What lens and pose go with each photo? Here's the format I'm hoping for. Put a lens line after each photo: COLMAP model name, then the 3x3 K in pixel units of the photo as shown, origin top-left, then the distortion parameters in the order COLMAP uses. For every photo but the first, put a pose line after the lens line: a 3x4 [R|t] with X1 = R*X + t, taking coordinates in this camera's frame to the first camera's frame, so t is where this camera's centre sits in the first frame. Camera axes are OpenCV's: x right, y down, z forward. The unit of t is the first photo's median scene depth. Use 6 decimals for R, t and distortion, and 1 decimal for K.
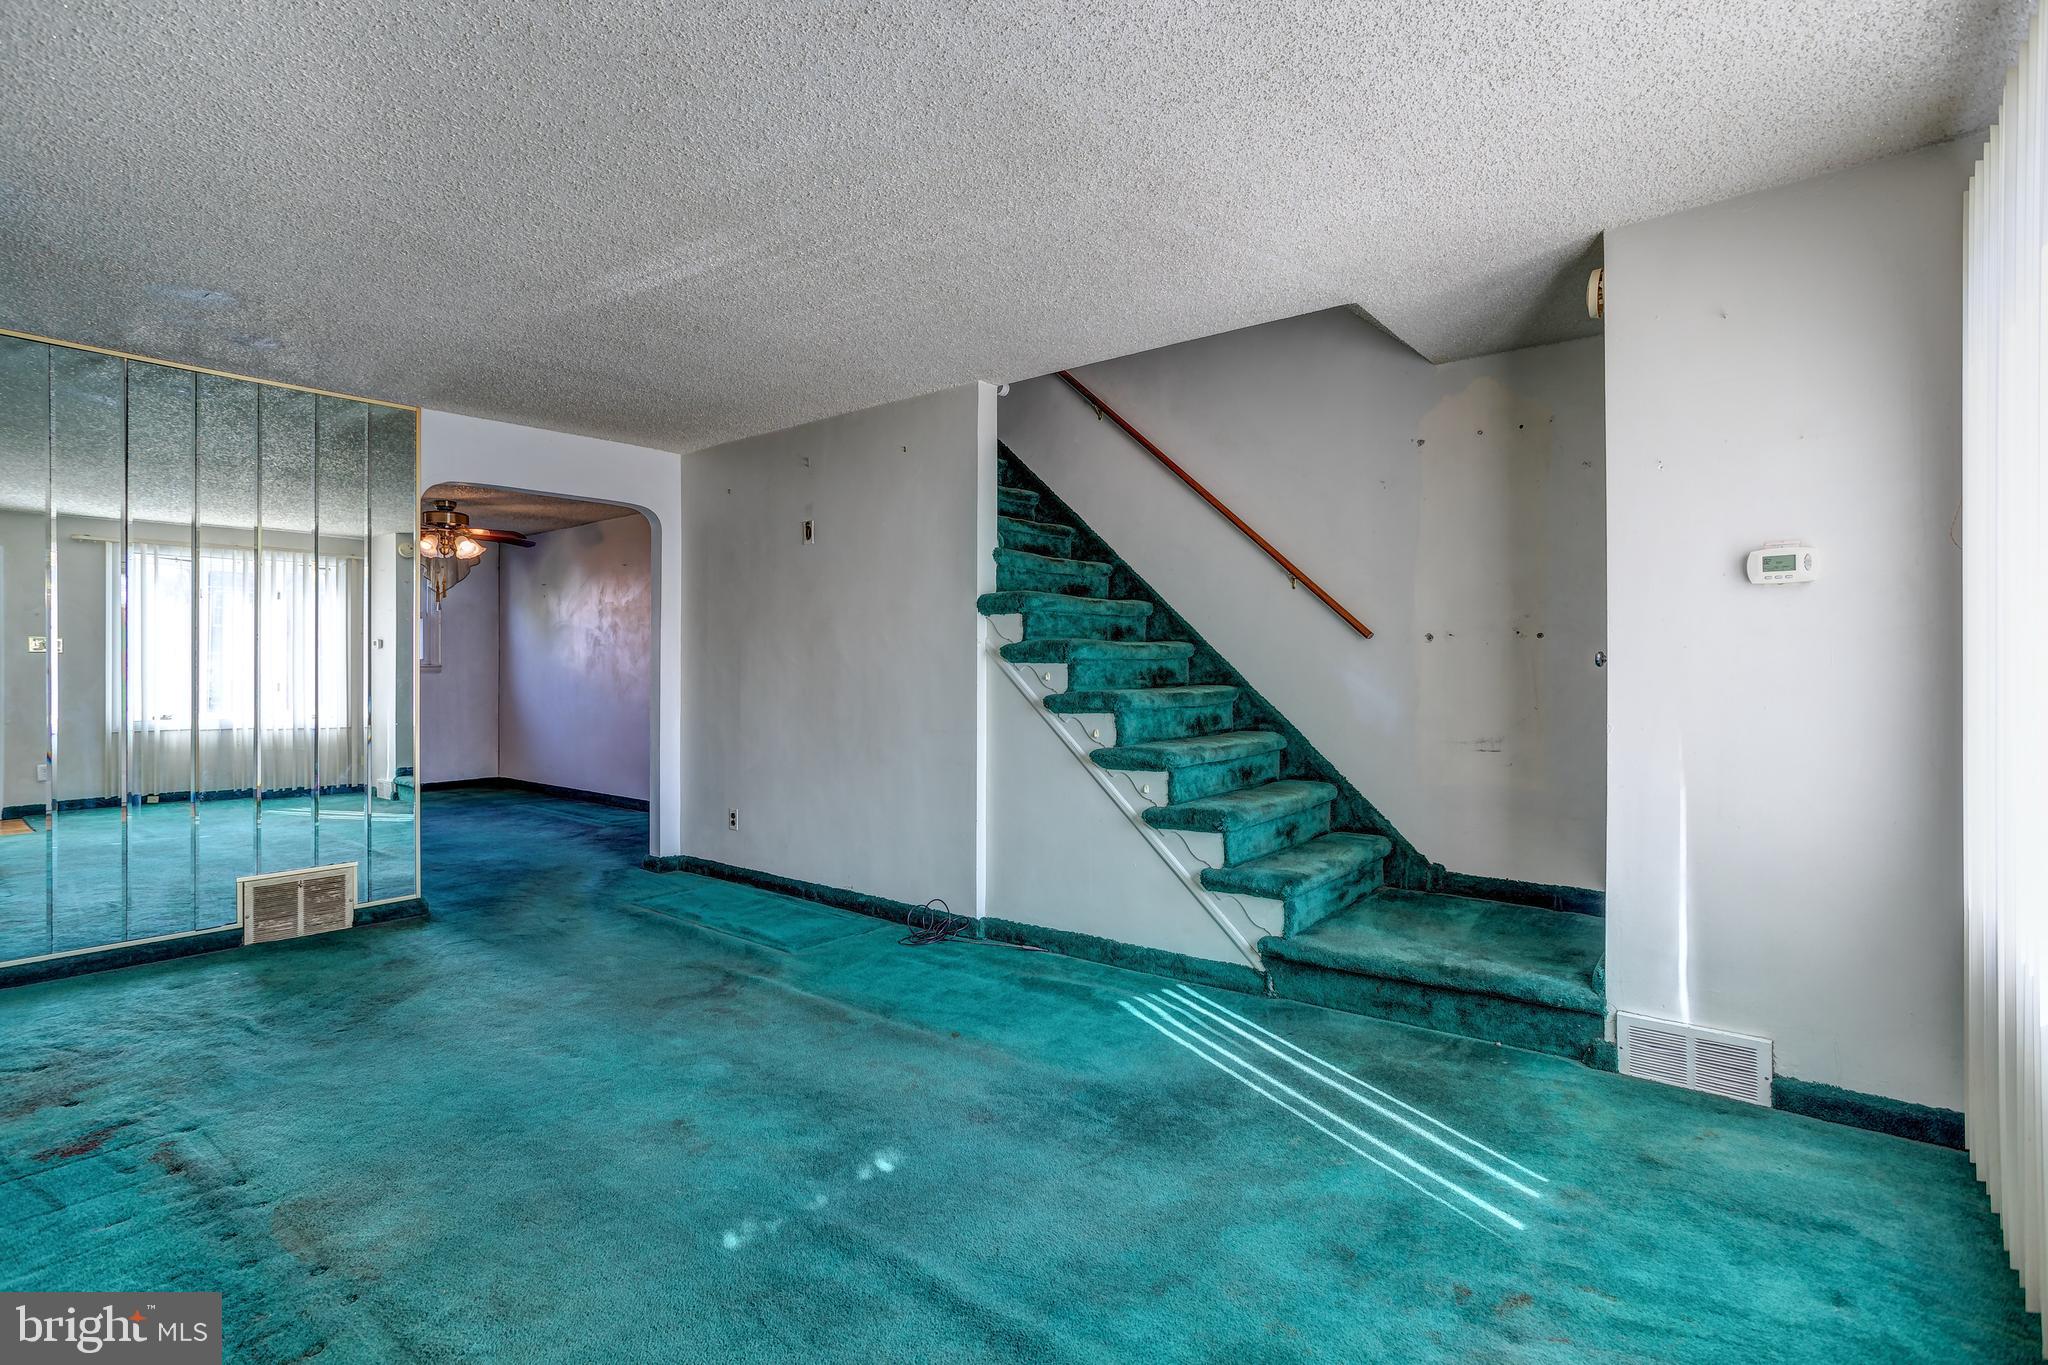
lens RADIAL K [[1009.9, 0, 1012.3], [0, 1009.9, 662.6], [0, 0, 1]] dist [-0.043276, 0.036517]
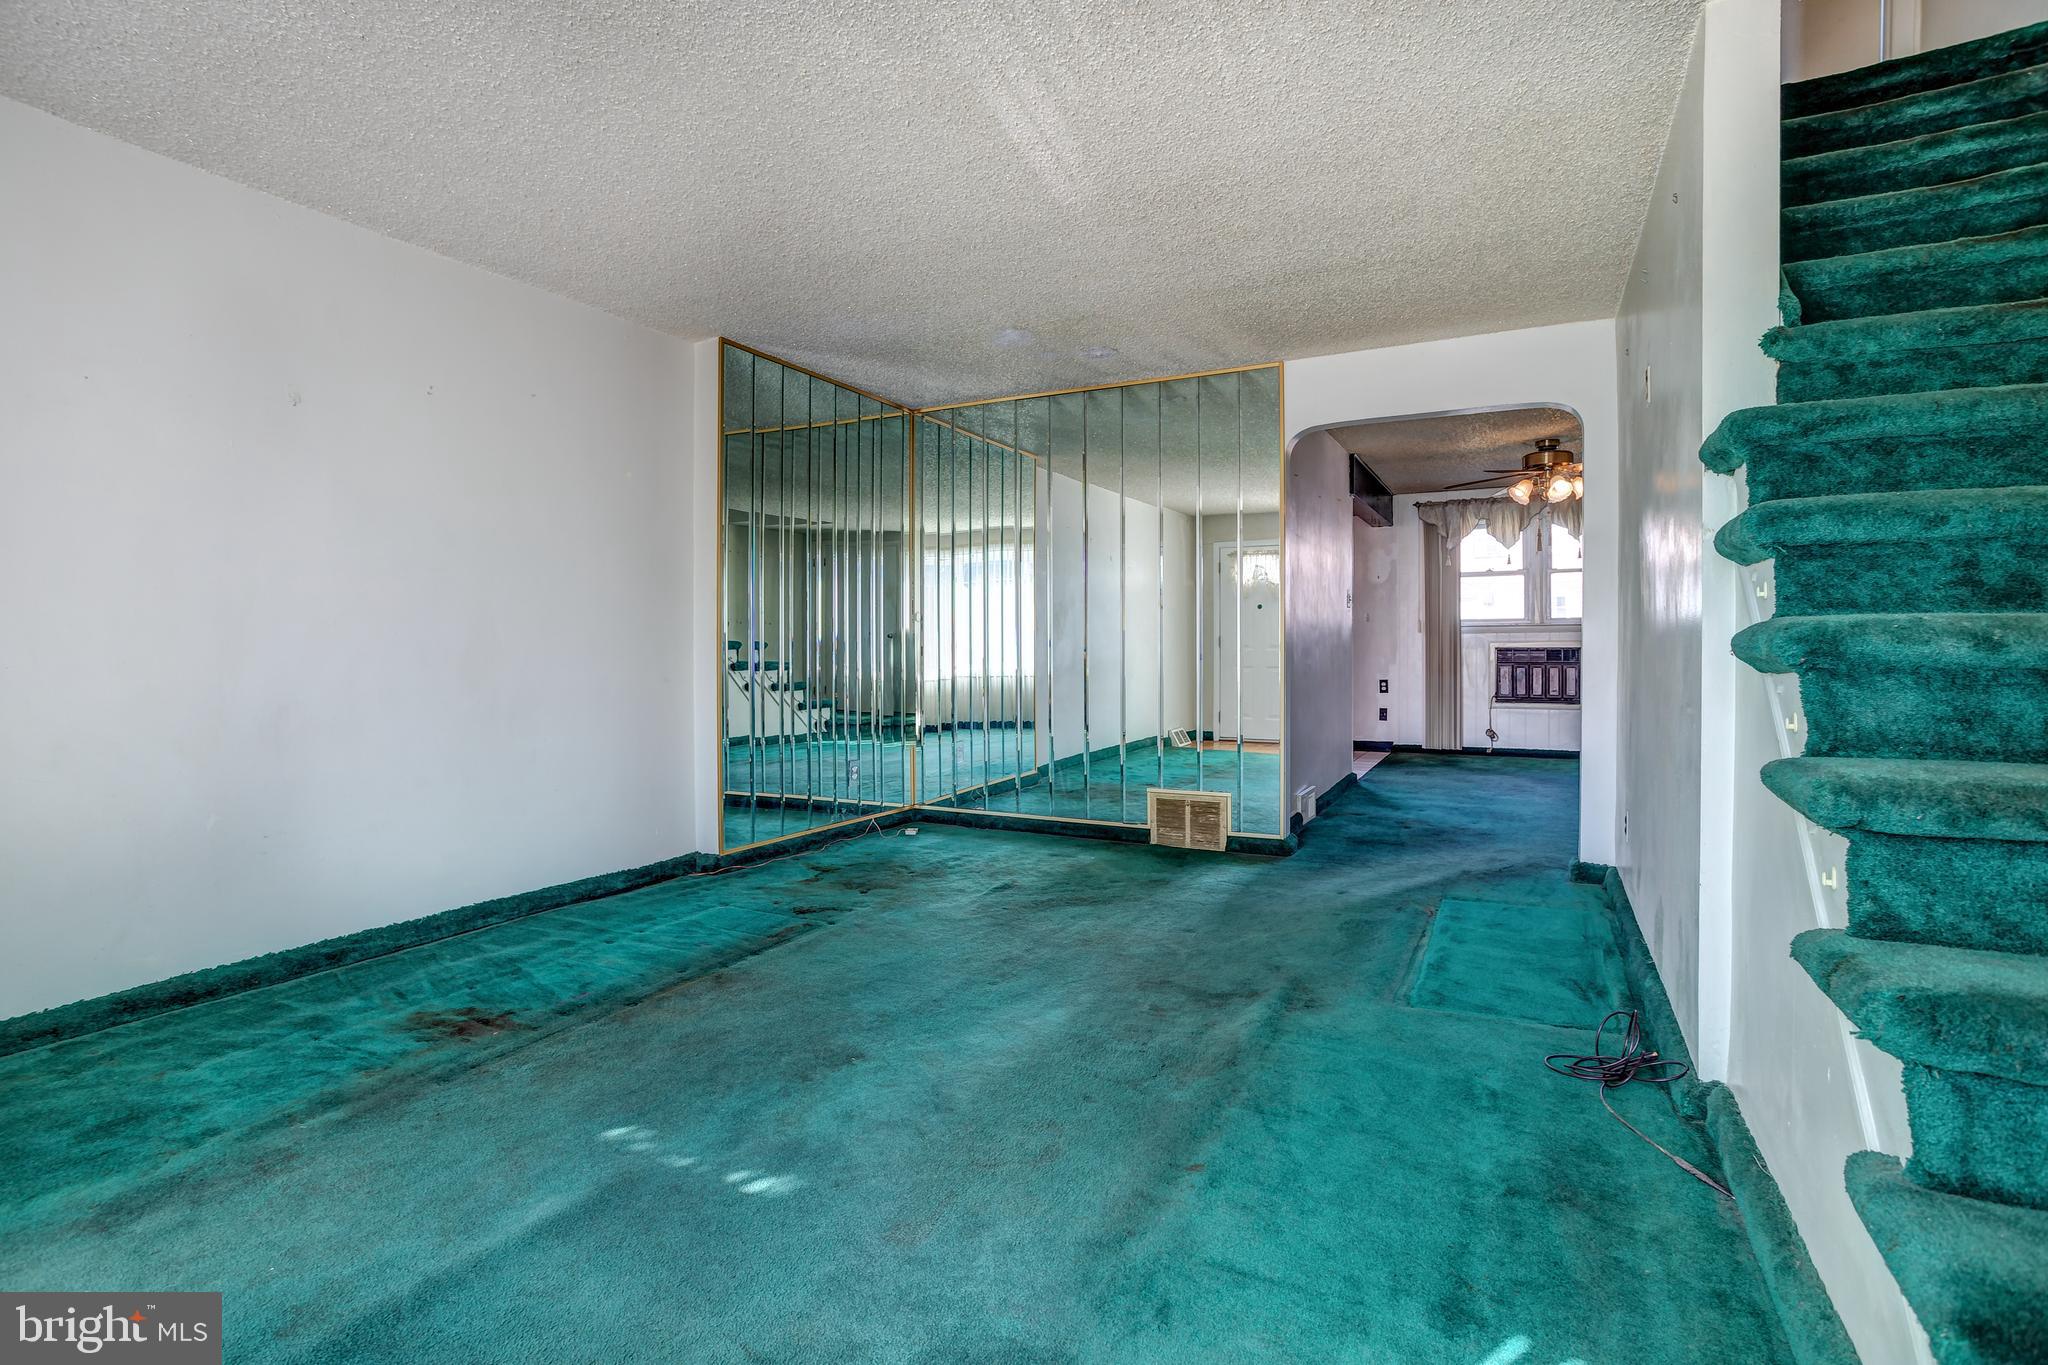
lens RADIAL K [[987.8, 0, 991.5], [0, 987.8, 650.3], [0, 0, 1]] dist [-0.027370, -0.000010]
pose [[0.192721, 0.005134, -0.981240, 0.218342], [0.011083, 0.999911, 0.007408, 0.019175], [0.981191, -0.012303, 0.192647, 0.327370]]
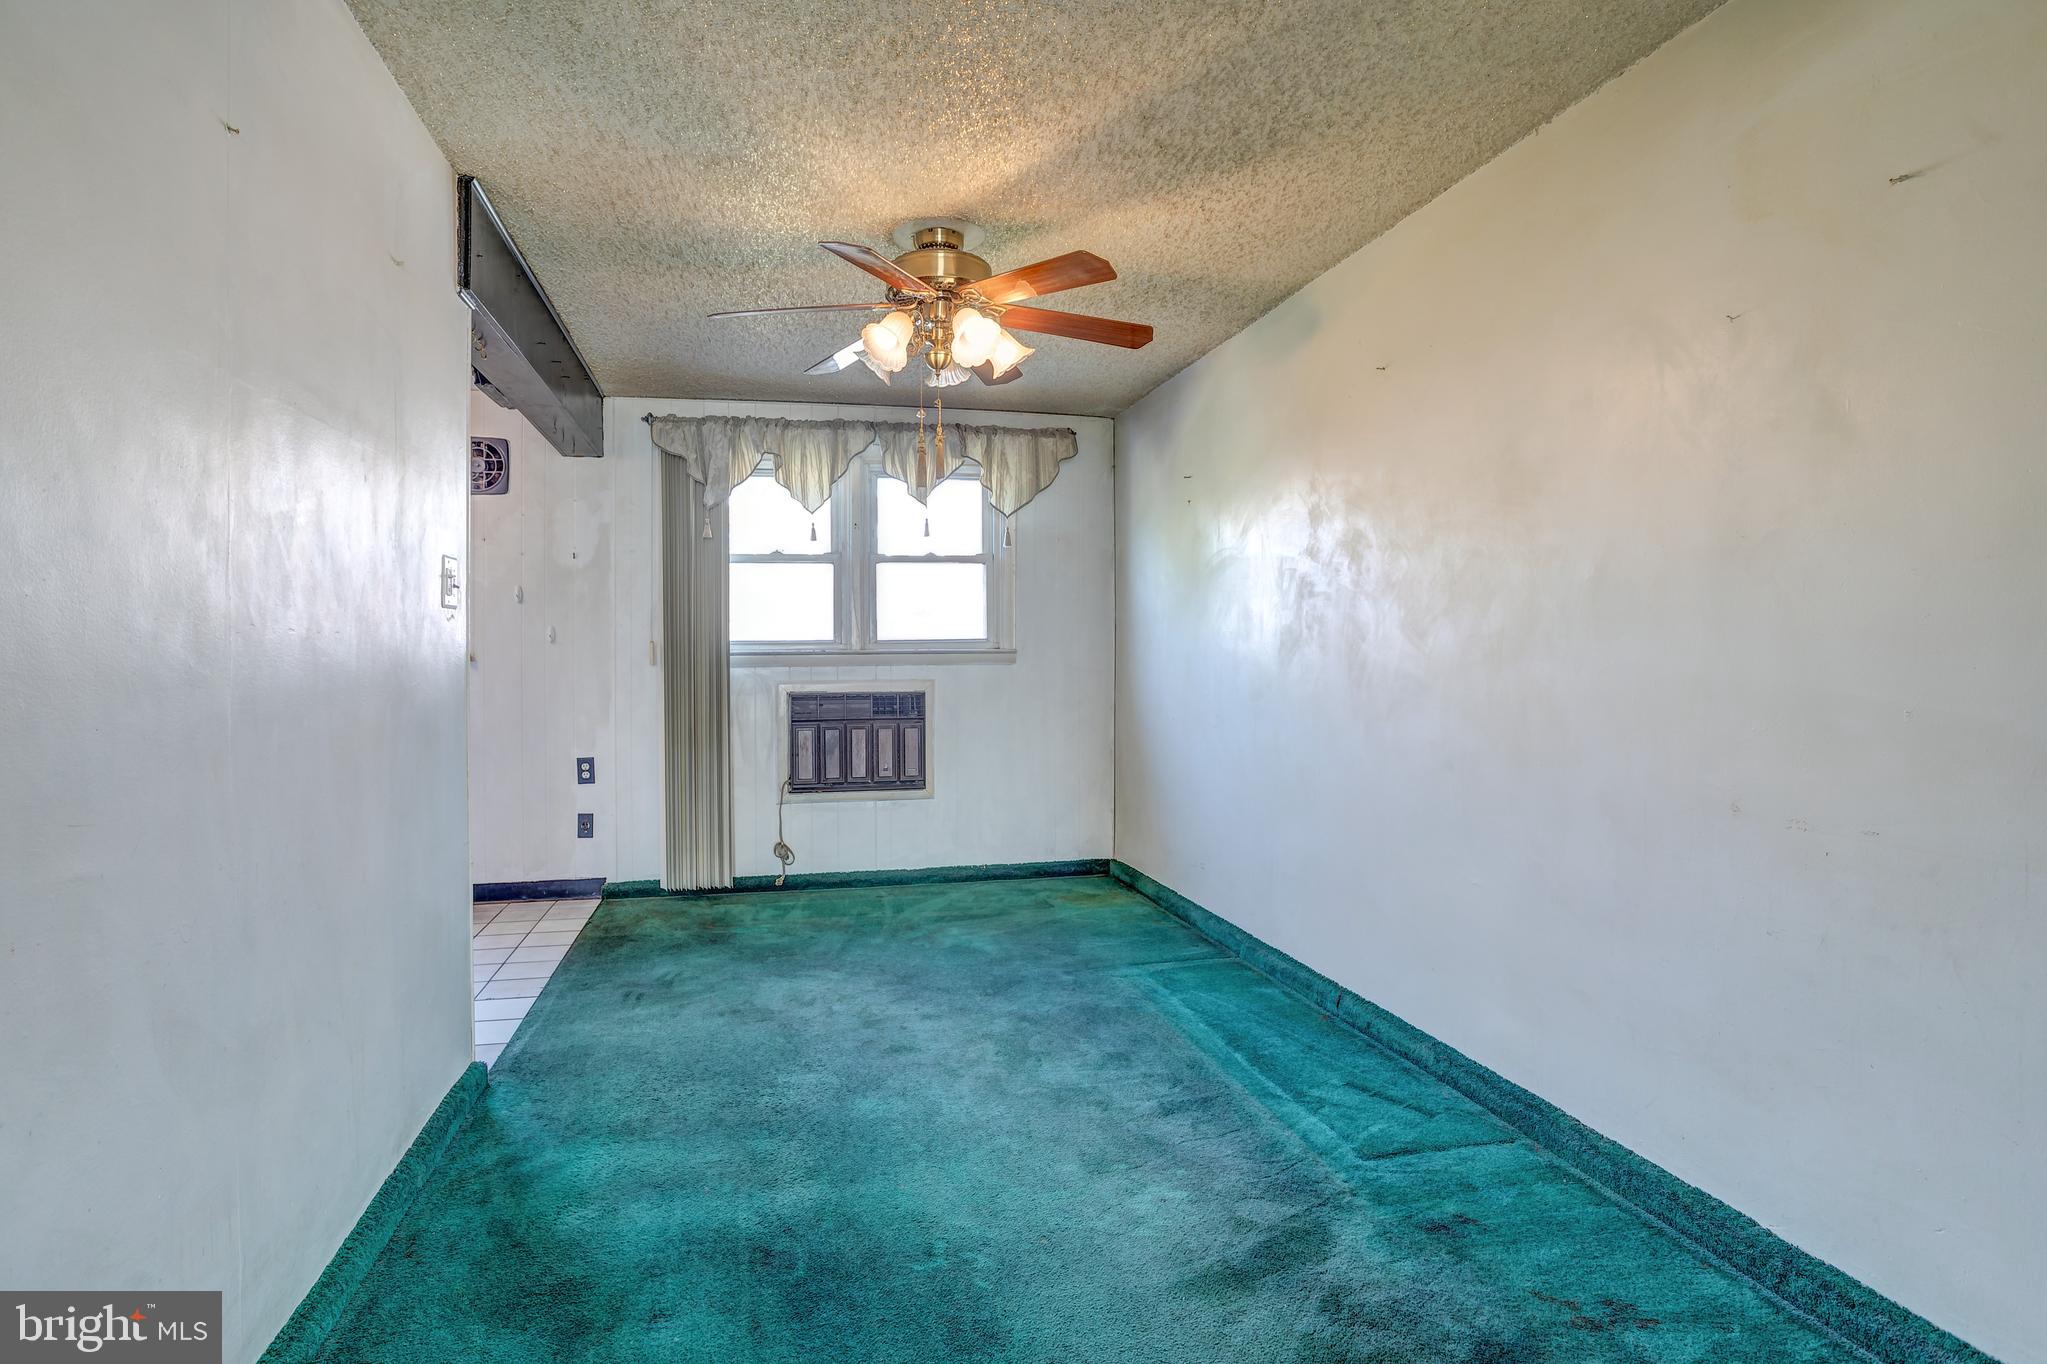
lens RADIAL K [[1009.4, 0, 1011.8], [0, 1009.4, 662.1], [0, 0, 1]] dist [-0.043276, 0.036517]
pose [[0.805198, 0.000032, -0.593006, -0.314191], [0.008375, 0.999900, 0.011425, 0.004145], [0.592947, -0.014166, 0.805117, 0.705037]]
